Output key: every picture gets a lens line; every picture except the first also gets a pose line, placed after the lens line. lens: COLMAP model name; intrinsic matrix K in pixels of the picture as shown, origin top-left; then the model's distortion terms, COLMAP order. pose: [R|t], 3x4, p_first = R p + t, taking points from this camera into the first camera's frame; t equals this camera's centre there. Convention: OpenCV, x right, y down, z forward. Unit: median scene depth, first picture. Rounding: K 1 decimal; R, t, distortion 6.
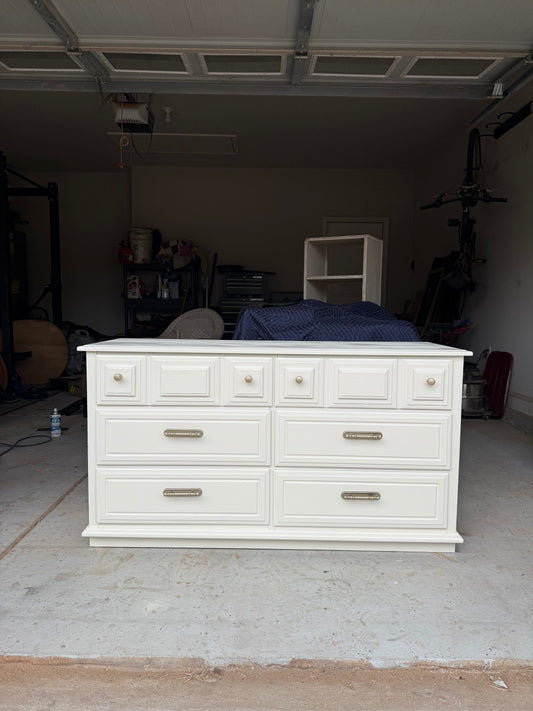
lens RADIAL K [[501.9, 0, 266.5], [0, 501.9, 355.5], [0, 0, 1]] dist [0.048008, -0.061001]
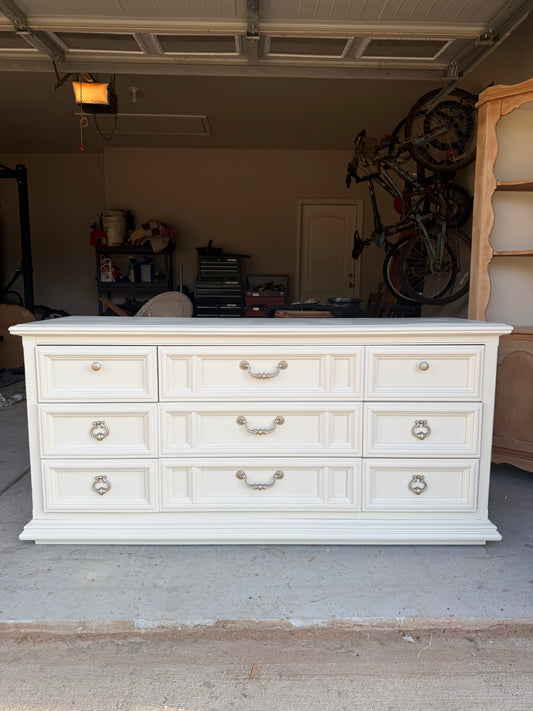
lens RADIAL K [[503.3, 0, 264.2], [0, 503.3, 359.1], [0, 0, 1]] dist [0.025704, -0.029756]
pose [[0.999799, -0.007265, 0.018710, 0.046150], [0.006514, 0.999183, 0.039884, 0.003016], [-0.018985, -0.039754, 0.999029, -0.014978]]
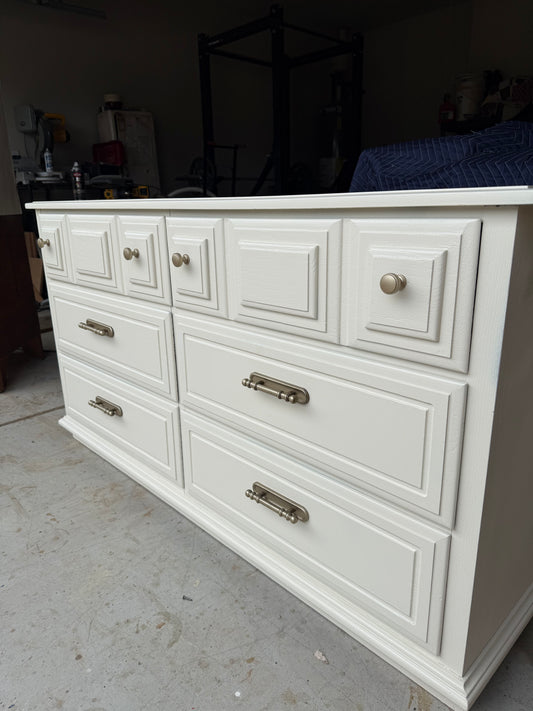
lens RADIAL K [[501.9, 0, 266.5], [0, 501.9, 355.5], [0, 0, 1]] dist [0.048008, -0.061001]
pose [[0.703064, 0.182084, -0.687420, 0.239327], [-0.034382, 0.974237, 0.222892, 0.011878], [0.710295, -0.133072, 0.691211, 0.318579]]
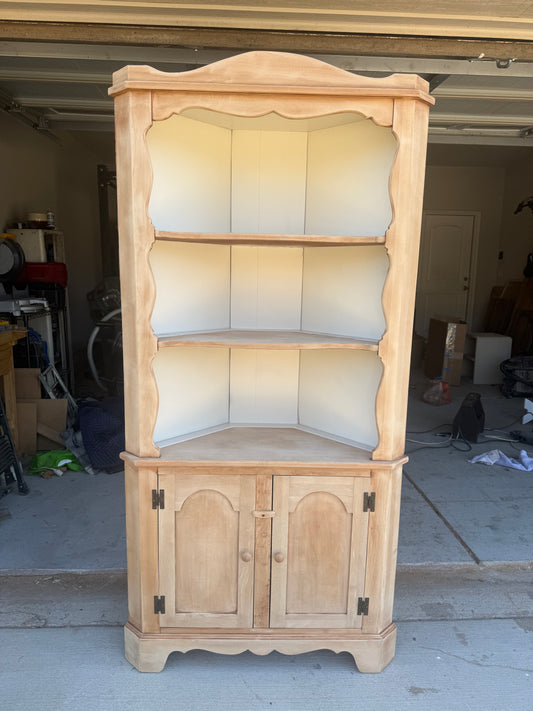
lens RADIAL K [[503.3, 0, 265.7], [0, 503.3, 360.3], [0, 0, 1]] dist [0.051628, -0.068209]
pose [[0.998435, -0.011059, 0.054826, -0.520654], [0.006343, 0.996321, 0.085461, -0.080013], [-0.055570, -0.084980, 0.994832, -0.201007]]
